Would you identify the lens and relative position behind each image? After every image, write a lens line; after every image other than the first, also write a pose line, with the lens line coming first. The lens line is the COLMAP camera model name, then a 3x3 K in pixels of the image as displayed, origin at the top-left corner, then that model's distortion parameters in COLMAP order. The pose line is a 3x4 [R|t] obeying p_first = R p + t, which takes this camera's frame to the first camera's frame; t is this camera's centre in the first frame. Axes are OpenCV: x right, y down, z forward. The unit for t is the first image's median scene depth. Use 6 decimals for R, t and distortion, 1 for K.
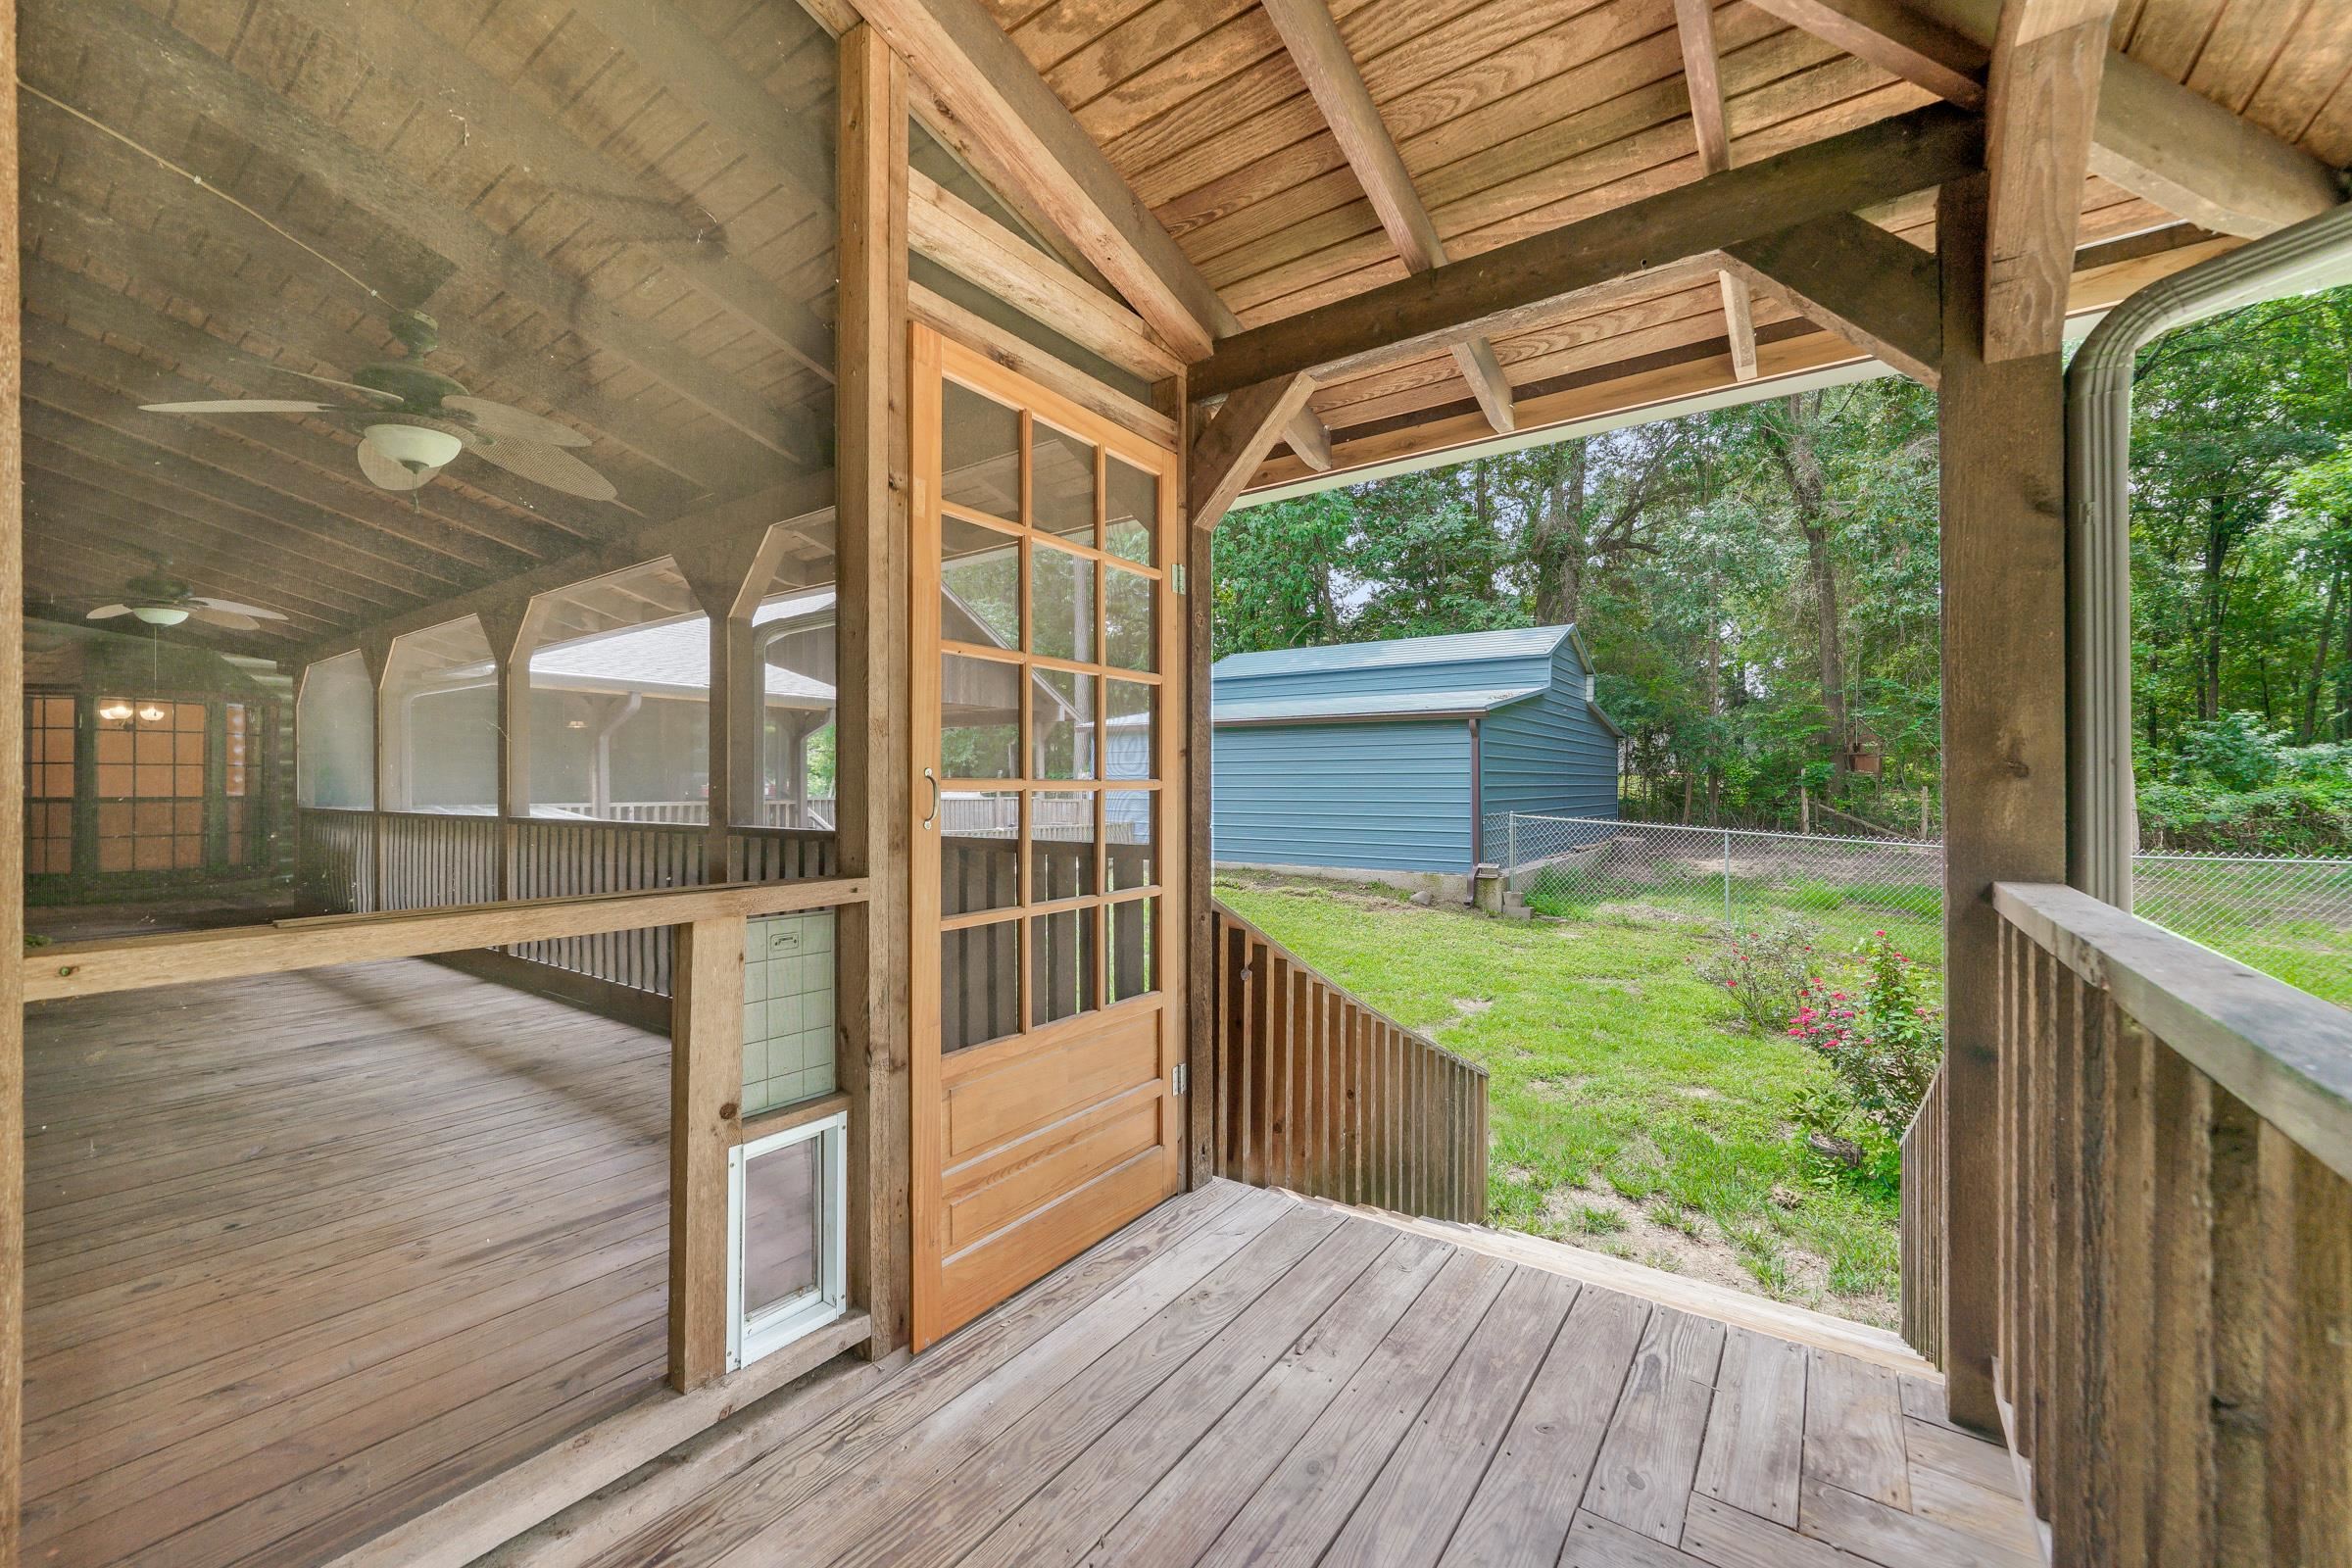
lens RADIAL K [[923.4, 0, 1176.6], [0, 923.4, 789.7], [0, 0, 1]] dist [-0.012489, 0.006385]
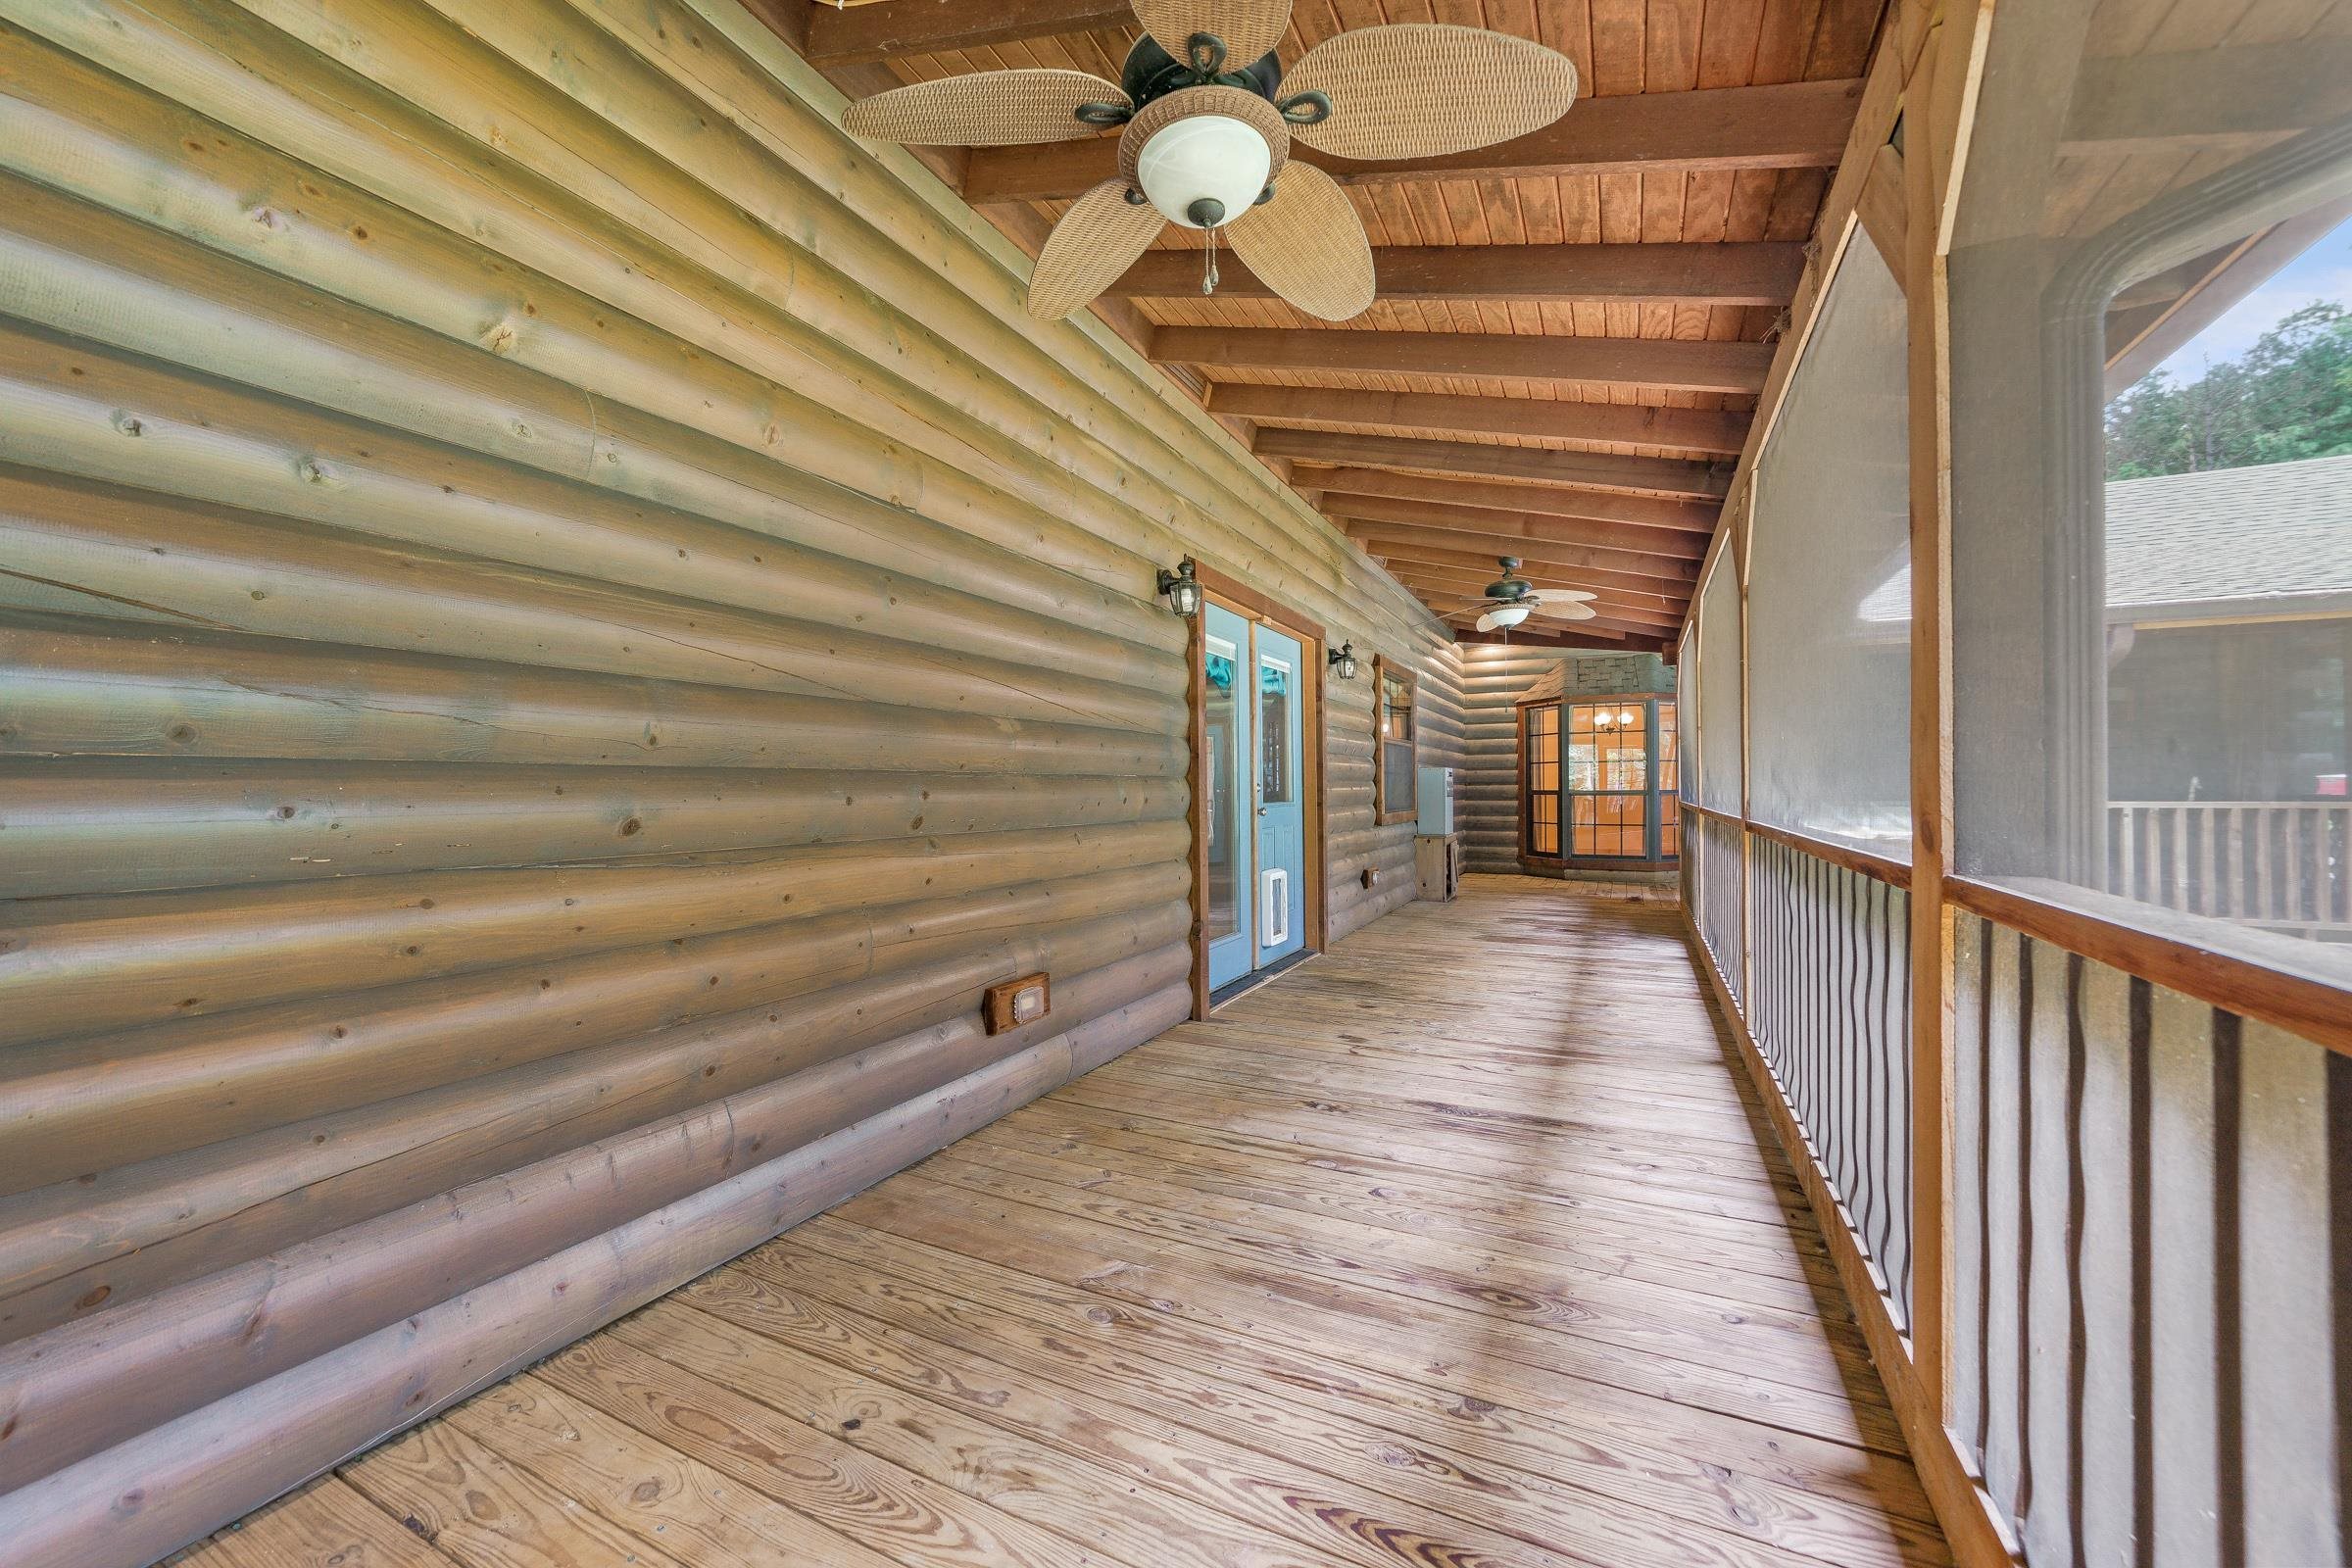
lens RADIAL K [[923.4, 0, 1176.6], [0, 923.4, 789.7], [0, 0, 1]] dist [-0.012489, 0.006385]
pose [[0.160851, 0.003062, -0.986974, -0.207463], [0.001833, 0.999993, 0.003401, 0.004636], [0.986977, -0.002356, 0.160844, 0.717683]]
